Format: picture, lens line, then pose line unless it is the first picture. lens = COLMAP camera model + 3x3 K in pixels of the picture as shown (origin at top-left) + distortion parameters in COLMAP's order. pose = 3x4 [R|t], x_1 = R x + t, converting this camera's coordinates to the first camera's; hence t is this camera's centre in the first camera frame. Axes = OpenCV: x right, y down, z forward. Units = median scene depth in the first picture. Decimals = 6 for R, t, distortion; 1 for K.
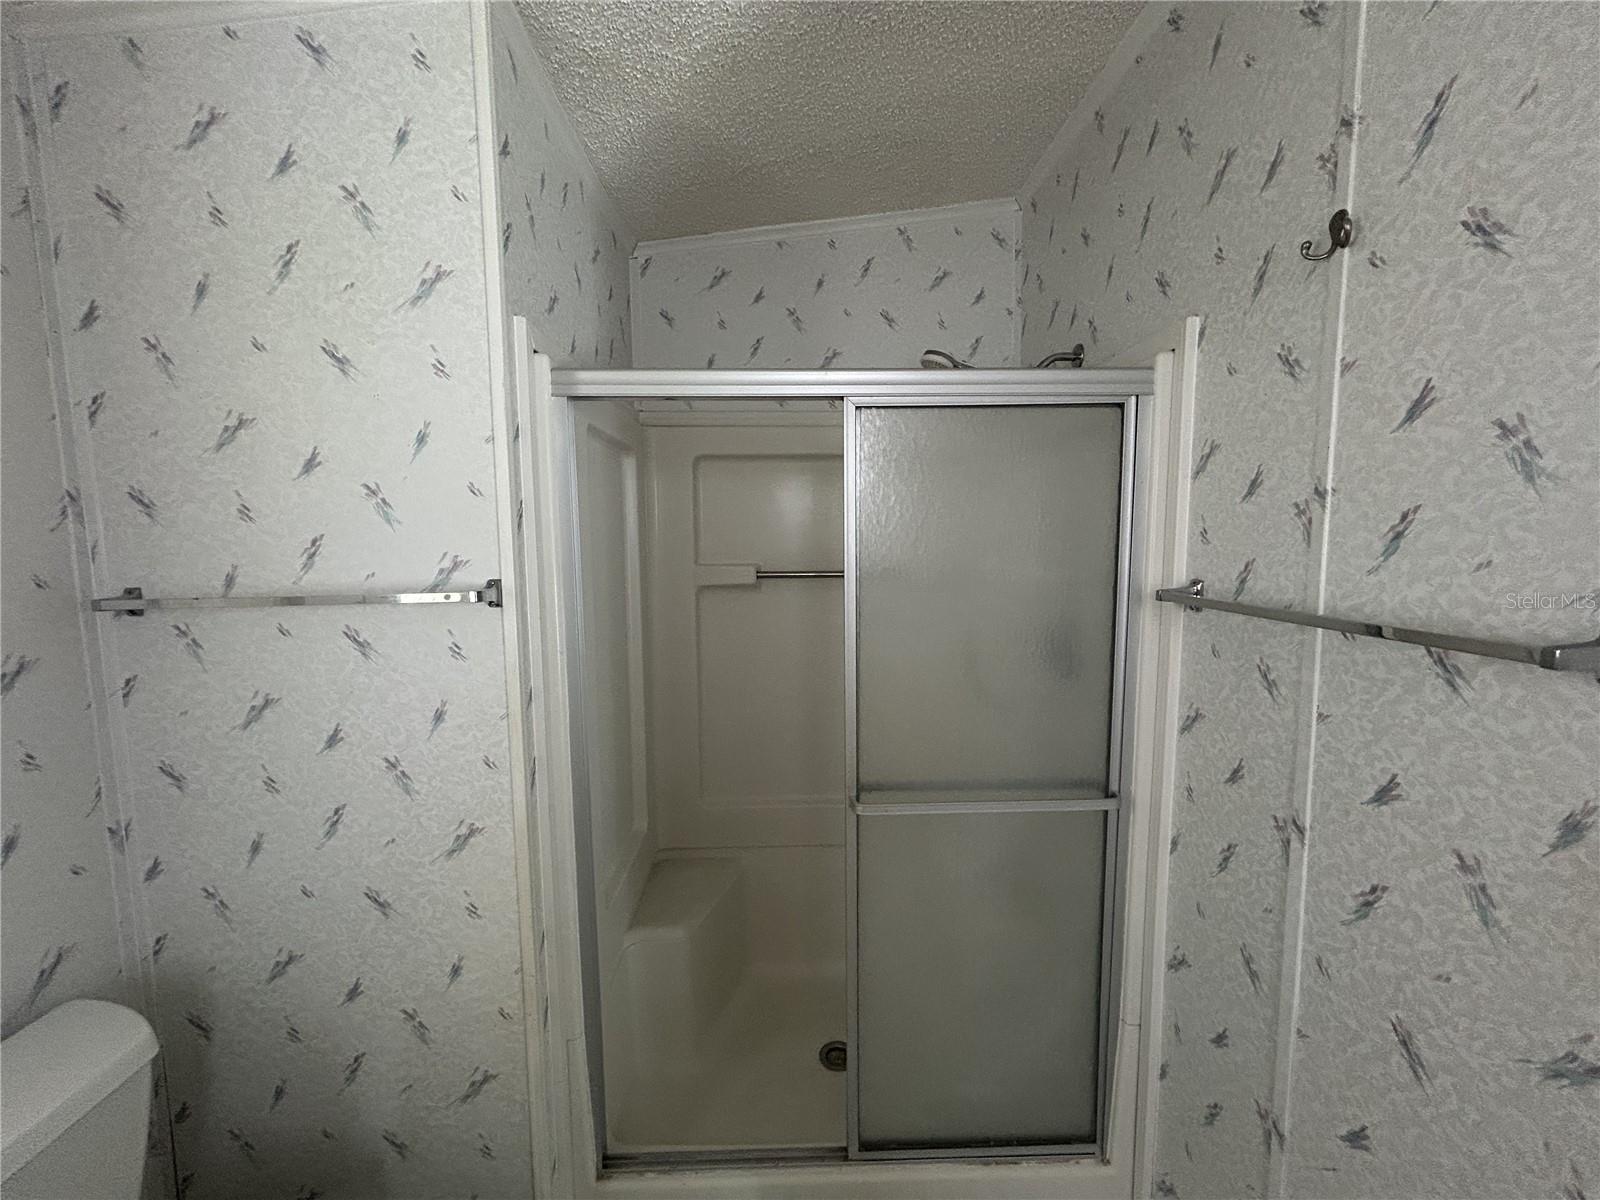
lens RADIAL K [[646.7, 0, 798.2], [0, 646.7, 603.3], [0, 0, 1]] dist [-0.002671, 0.000769]
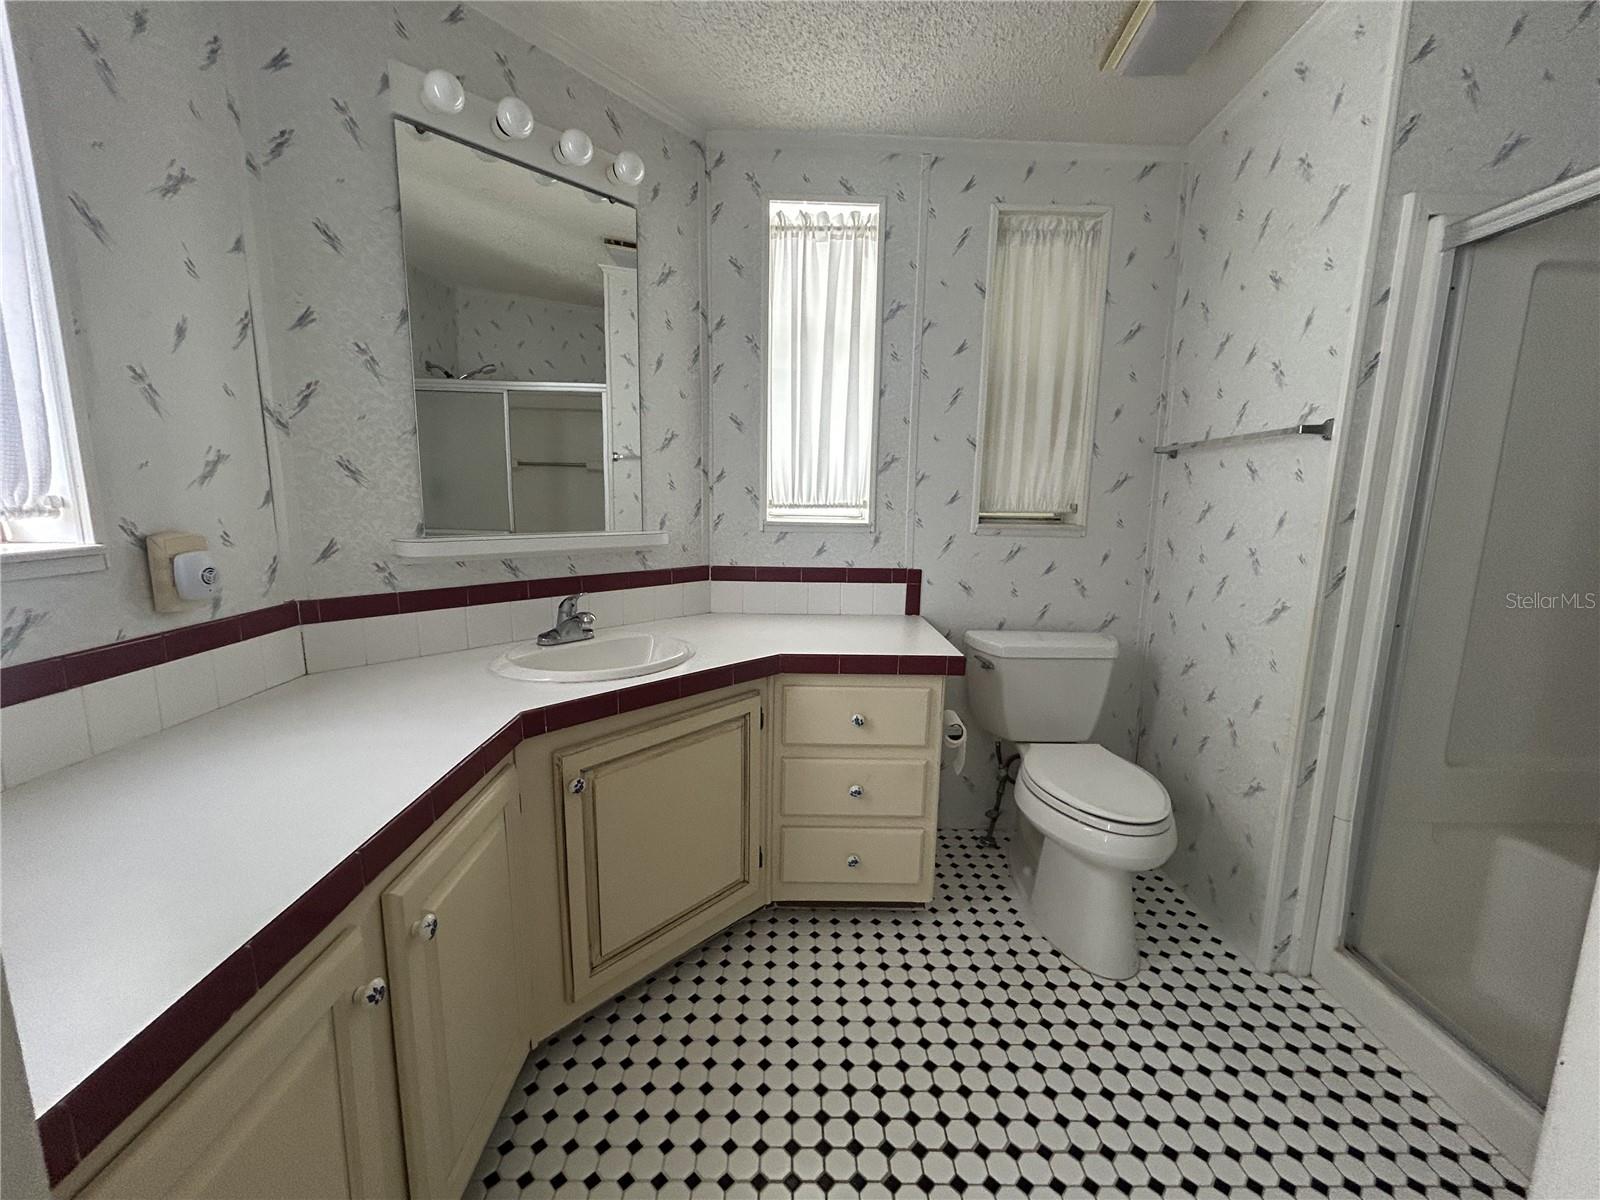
lens RADIAL K [[646.7, 0, 802.2], [0, 646.7, 593.9], [0, 0, 1]] dist [-0.002671, 0.000769]
pose [[-0.011681, 0.162862, -0.986580, 0.887279], [-0.111296, 0.980305, 0.163144, 0.214532], [0.993719, 0.111708, 0.006675, -0.043313]]
